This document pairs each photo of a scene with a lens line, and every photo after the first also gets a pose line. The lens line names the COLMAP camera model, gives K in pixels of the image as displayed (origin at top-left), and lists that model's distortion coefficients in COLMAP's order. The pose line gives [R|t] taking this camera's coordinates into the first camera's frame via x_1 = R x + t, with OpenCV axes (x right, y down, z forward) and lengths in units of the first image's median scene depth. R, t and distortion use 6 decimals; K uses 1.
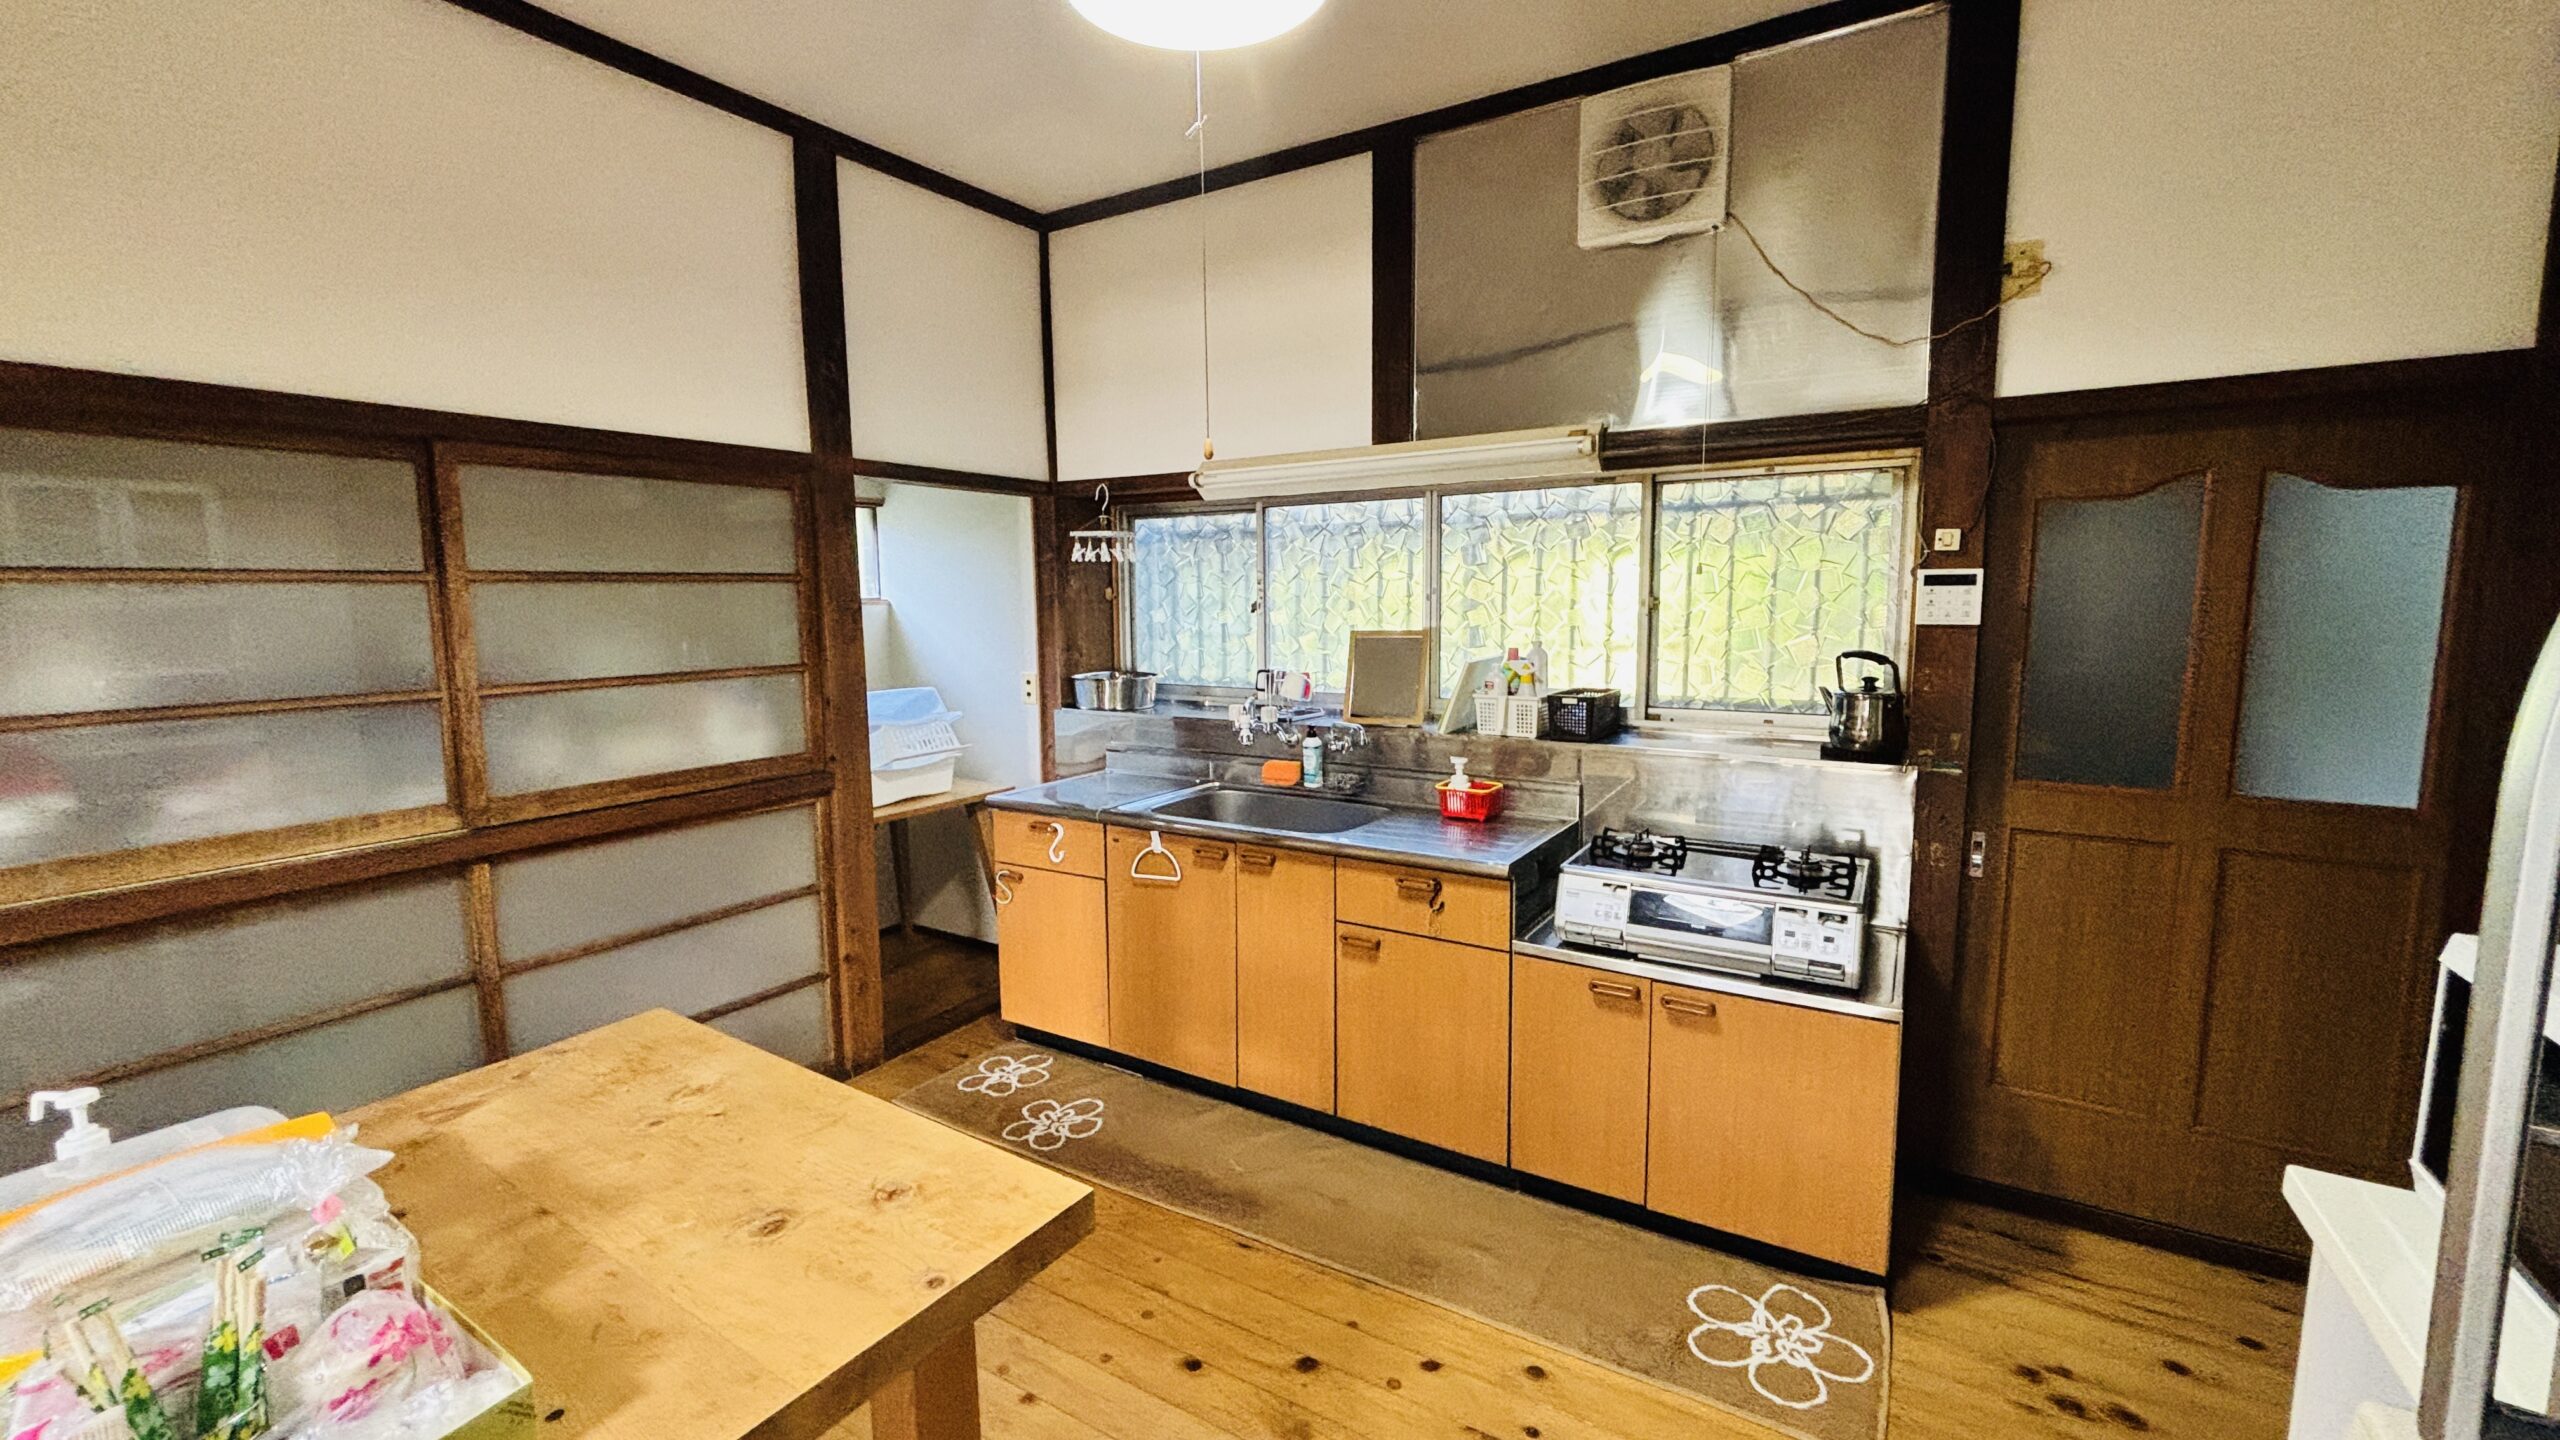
lens RADIAL K [[1033.7, 0, 1283.9], [0, 1033.7, 718.1], [0, 0, 1]] dist [0.003226, 0.000060]
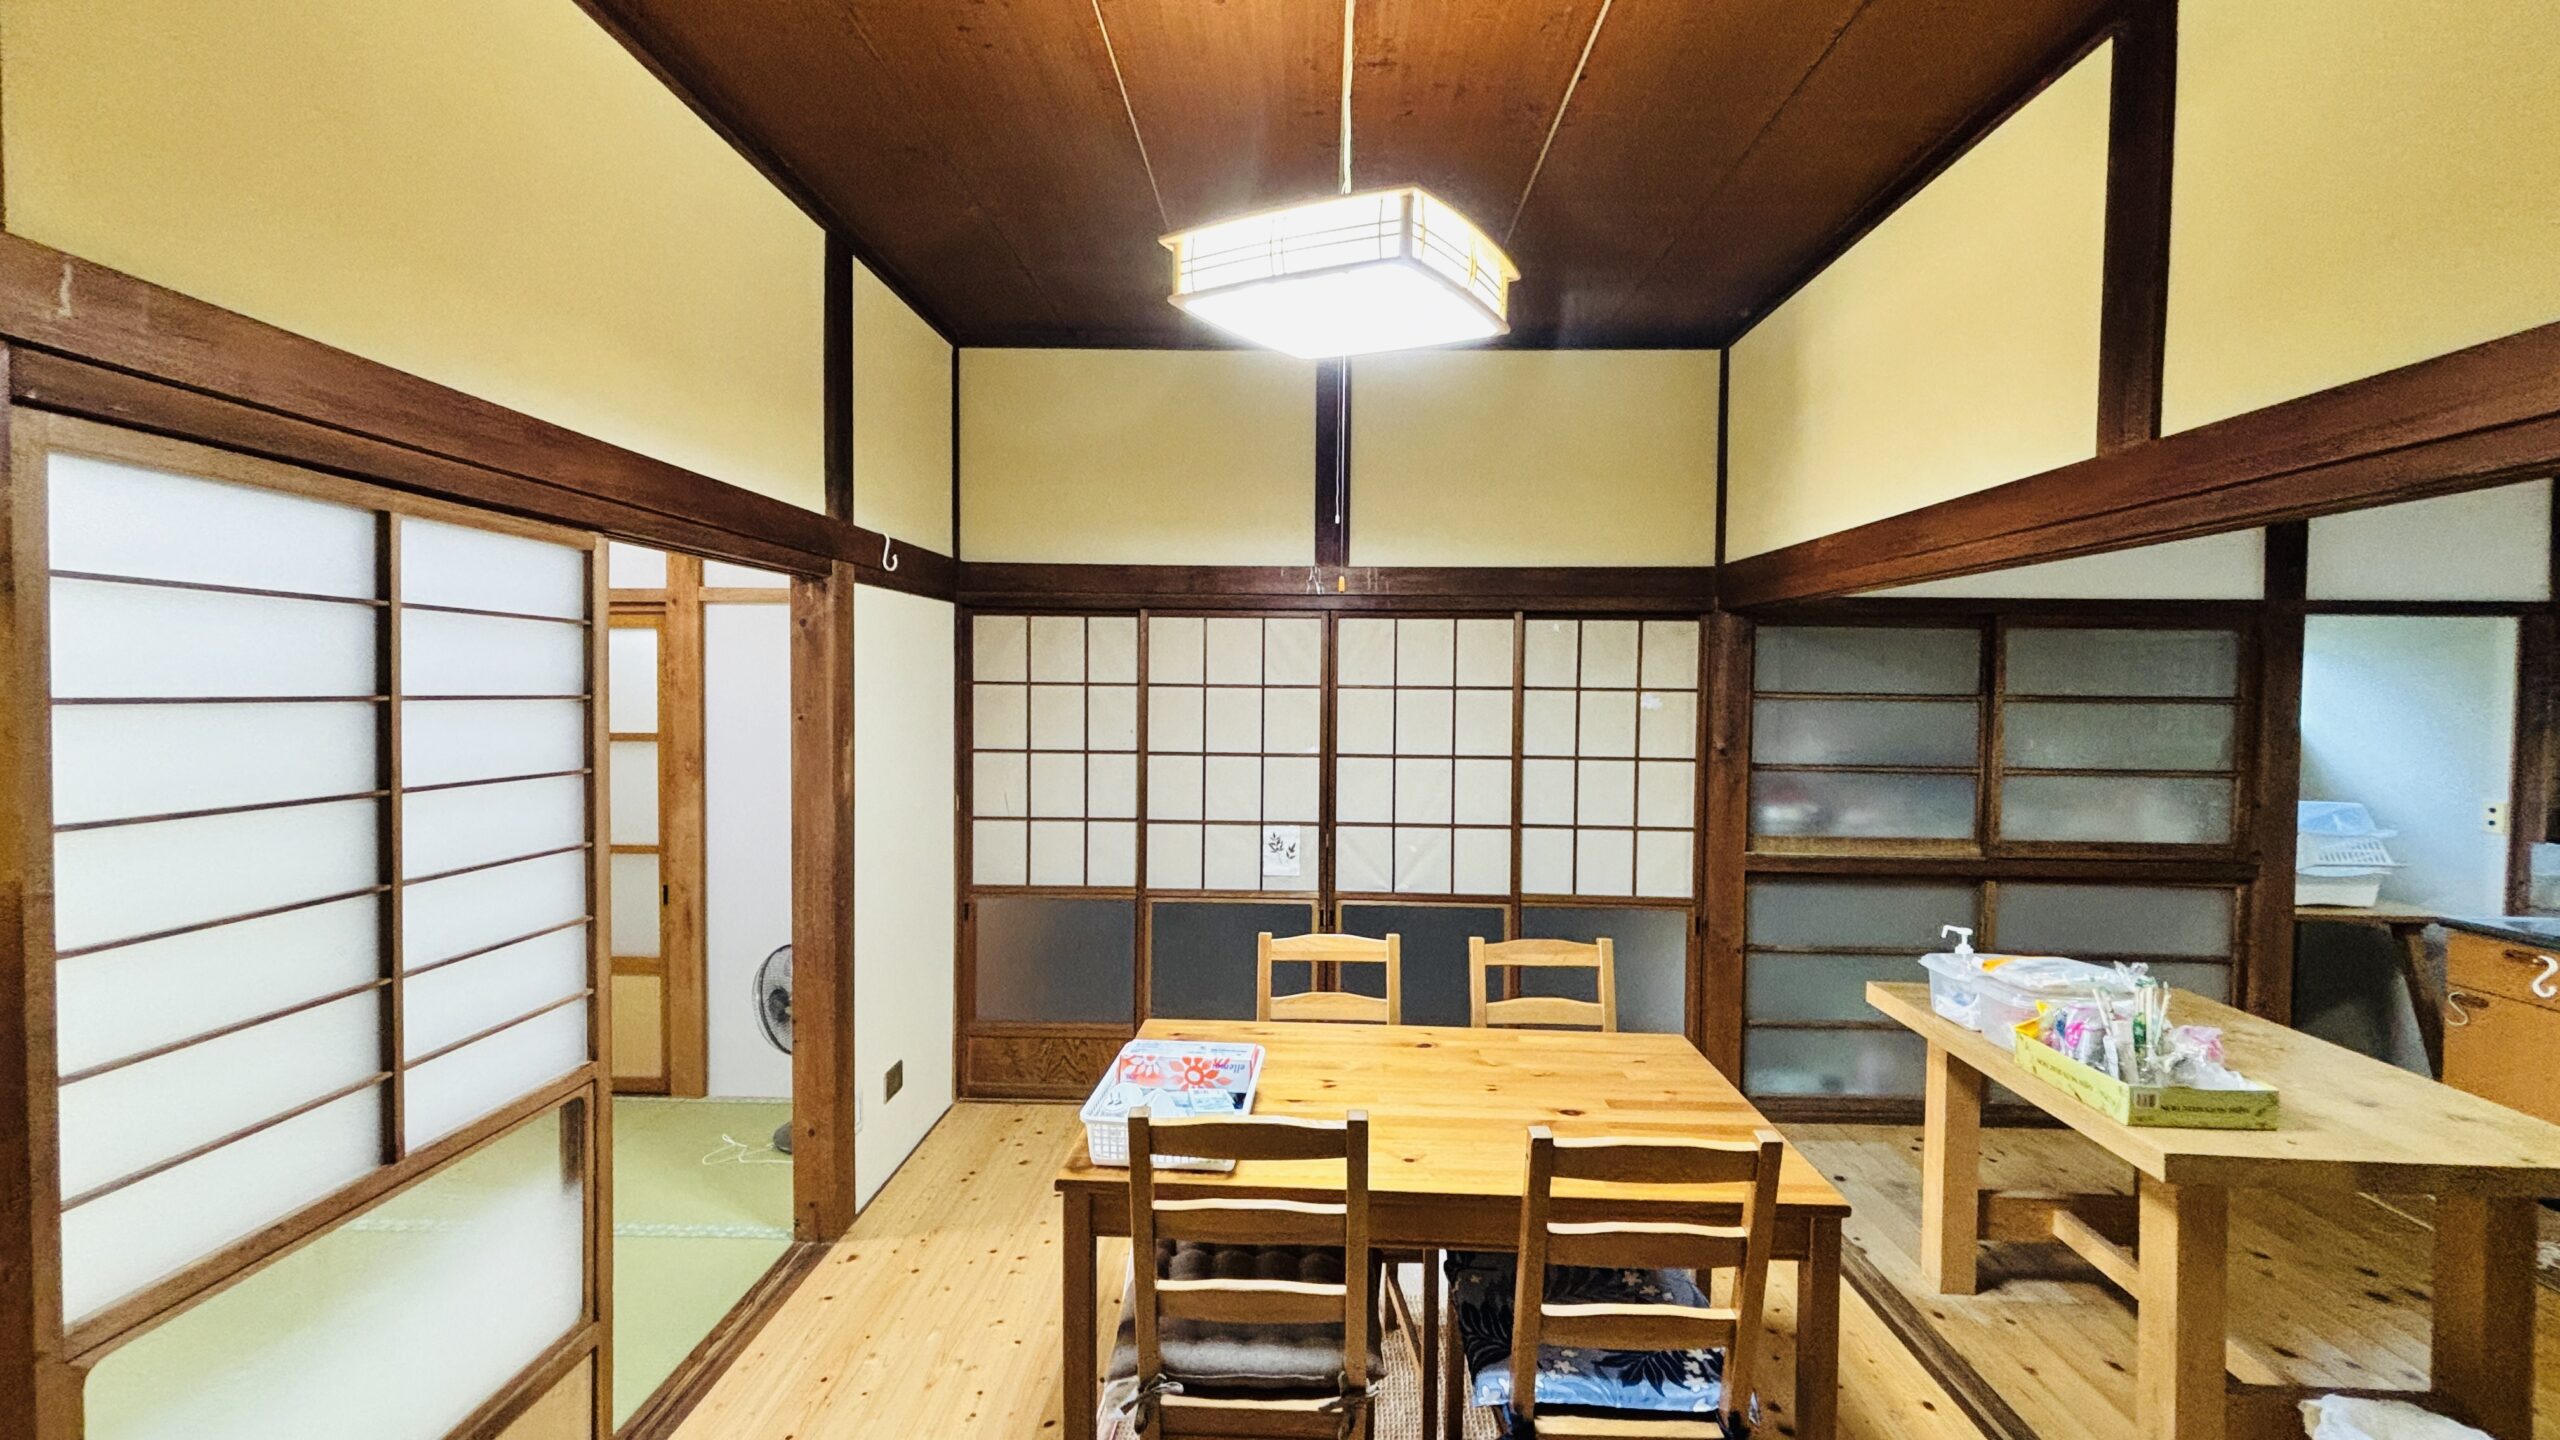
lens RADIAL K [[1033.7, 0, 1275.2], [0, 1033.7, 712.4], [0, 0, 1]] dist [0.003226, 0.000060]
pose [[0.496606, 0.039556, -0.867074, 0.029374], [-0.121909, 0.992237, -0.024556, 0.052273], [0.859372, 0.117899, 0.497573, -0.654004]]
